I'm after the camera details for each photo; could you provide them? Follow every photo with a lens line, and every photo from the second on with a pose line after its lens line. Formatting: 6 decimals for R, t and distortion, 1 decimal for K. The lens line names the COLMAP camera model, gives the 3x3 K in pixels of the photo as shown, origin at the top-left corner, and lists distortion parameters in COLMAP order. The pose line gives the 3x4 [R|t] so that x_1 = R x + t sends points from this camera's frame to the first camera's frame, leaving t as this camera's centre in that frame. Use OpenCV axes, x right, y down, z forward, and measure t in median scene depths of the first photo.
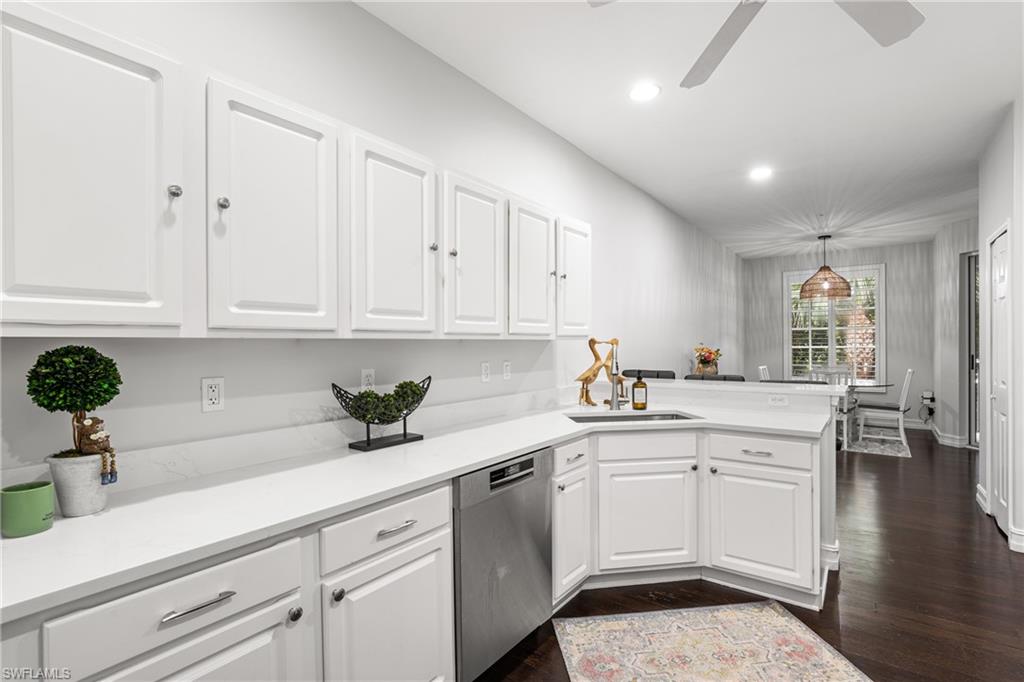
lens RADIAL K [[473.4, 0, 516.5], [0, 473.4, 347.8], [0, 0, 1]] dist [-0.013005, 0.001827]
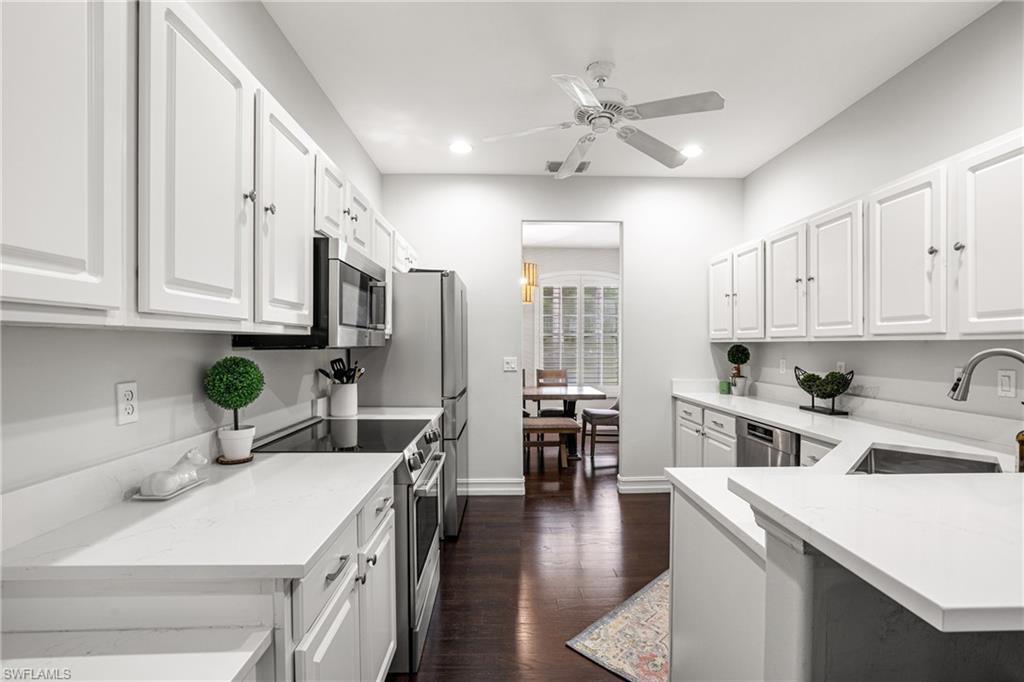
lens RADIAL K [[473.4, 0, 516.5], [0, 473.4, 347.8], [0, 0, 1]] dist [-0.013005, 0.001827]
pose [[-0.778937, 0.011045, -0.627005, 1.309213], [-0.000072, 0.999843, 0.017703, -0.021938], [0.627102, 0.013835, -0.778814, 1.451020]]
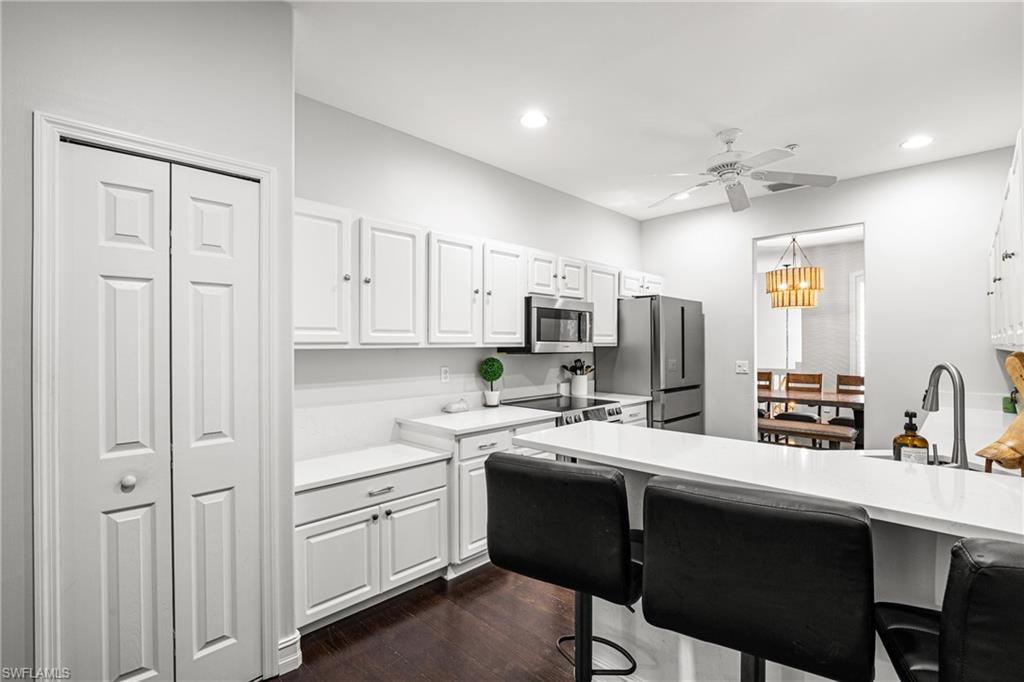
lens RADIAL K [[473.5, 0, 521.1], [0, 473.5, 345.0], [0, 0, 1]] dist [-0.008536, -0.000173]
pose [[-0.994357, 0.006476, 0.105889, 0.903812], [0.007616, 0.999917, 0.010368, -0.053604], [-0.105813, 0.011116, -0.994324, 2.204074]]
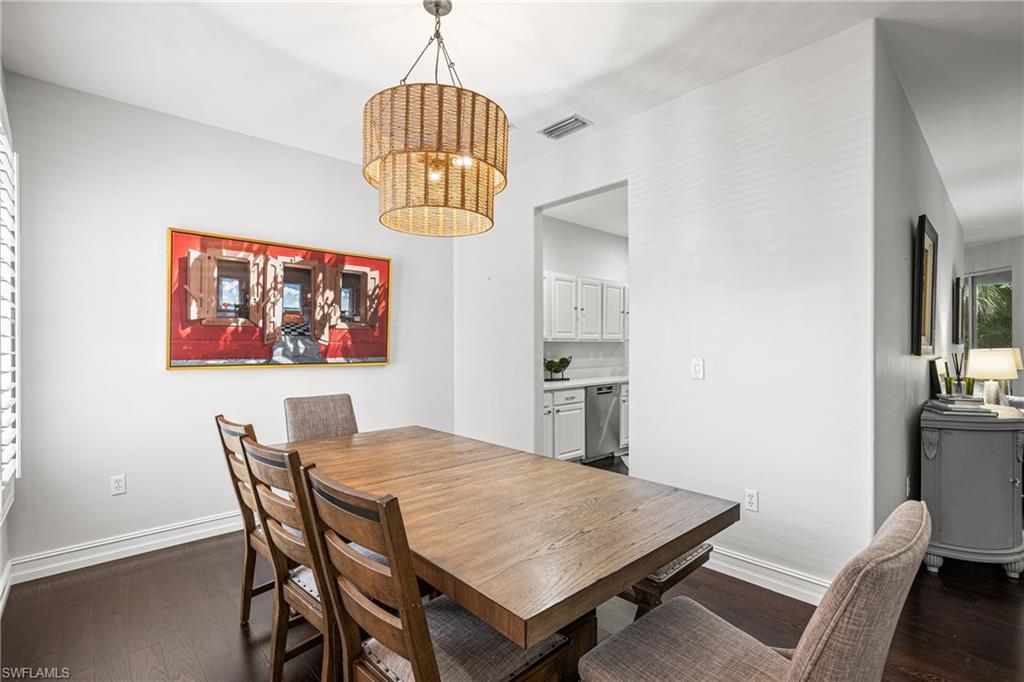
lens RADIAL K [[473.5, 0, 521.1], [0, 473.5, 345.0], [0, 0, 1]] dist [-0.008536, -0.000173]
pose [[0.986198, 0.003506, -0.165536, -0.028983], [-0.005098, 0.999945, -0.009194, 0.025823], [0.165494, 0.009911, 0.986161, -1.582283]]
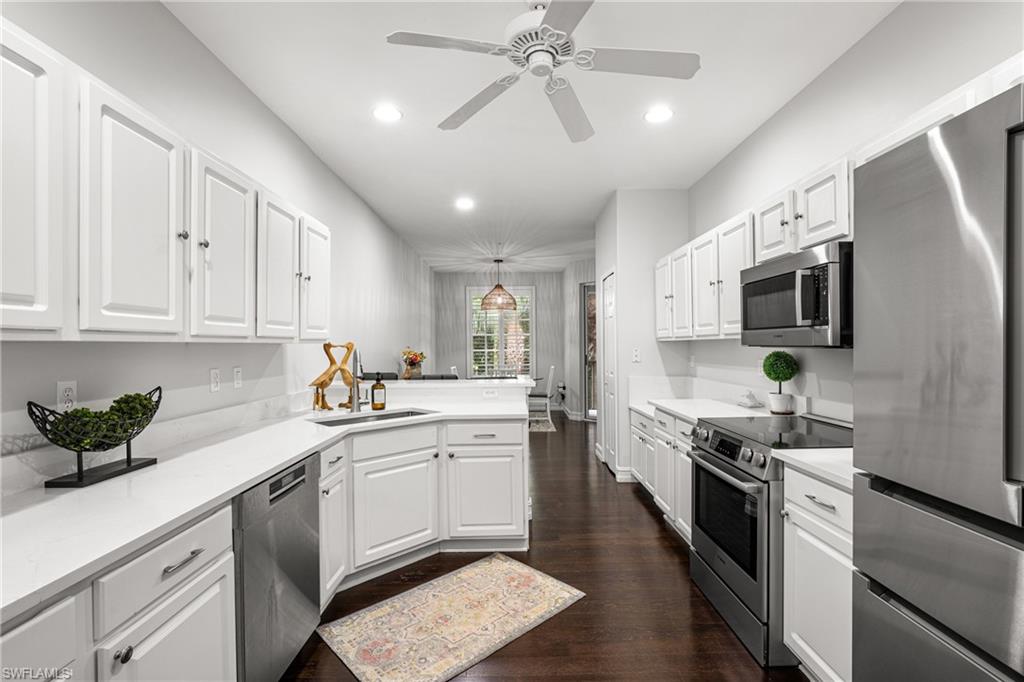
lens RADIAL K [[473.4, 0, 516.5], [0, 473.4, 347.8], [0, 0, 1]] dist [-0.013005, 0.001827]
pose [[0.792878, -0.001471, 0.609378, -0.194360], [0.006171, 0.999965, -0.005614, 0.000100], [-0.609349, 0.008212, 0.792860, -0.036027]]
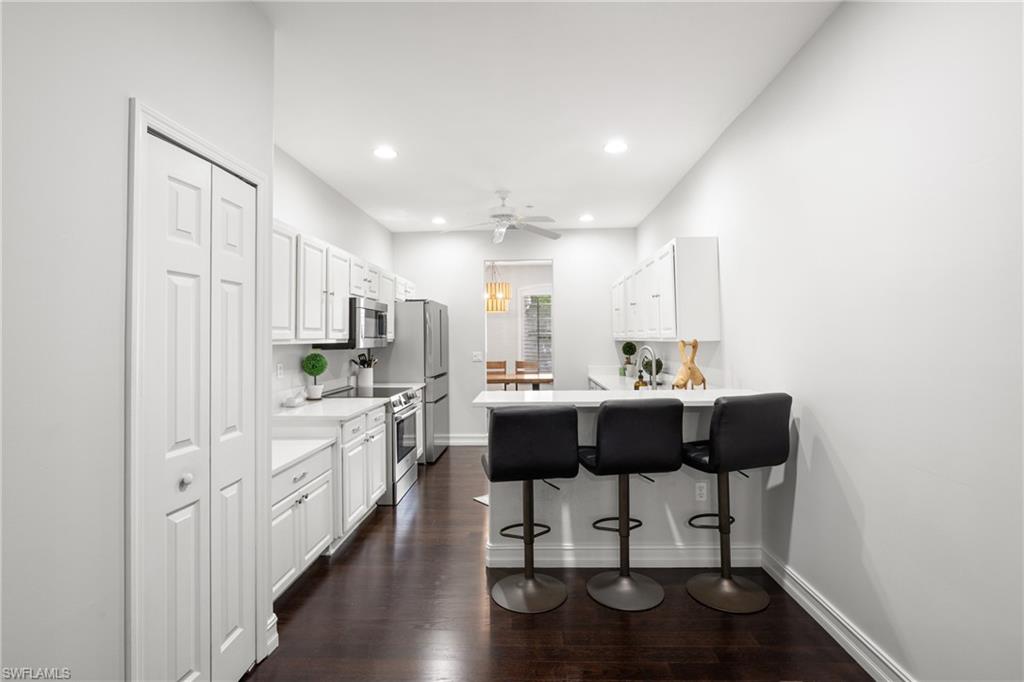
lens RADIAL K [[475.5, 0, 516.1], [0, 475.5, 324.2], [0, 0, 1]] dist [-0.001775, -0.000005]
pose [[-0.818550, -0.002452, -0.574430, 1.588006], [0.011205, 0.999732, -0.020235, -0.056678], [0.574326, -0.022999, -0.818303, 2.437068]]
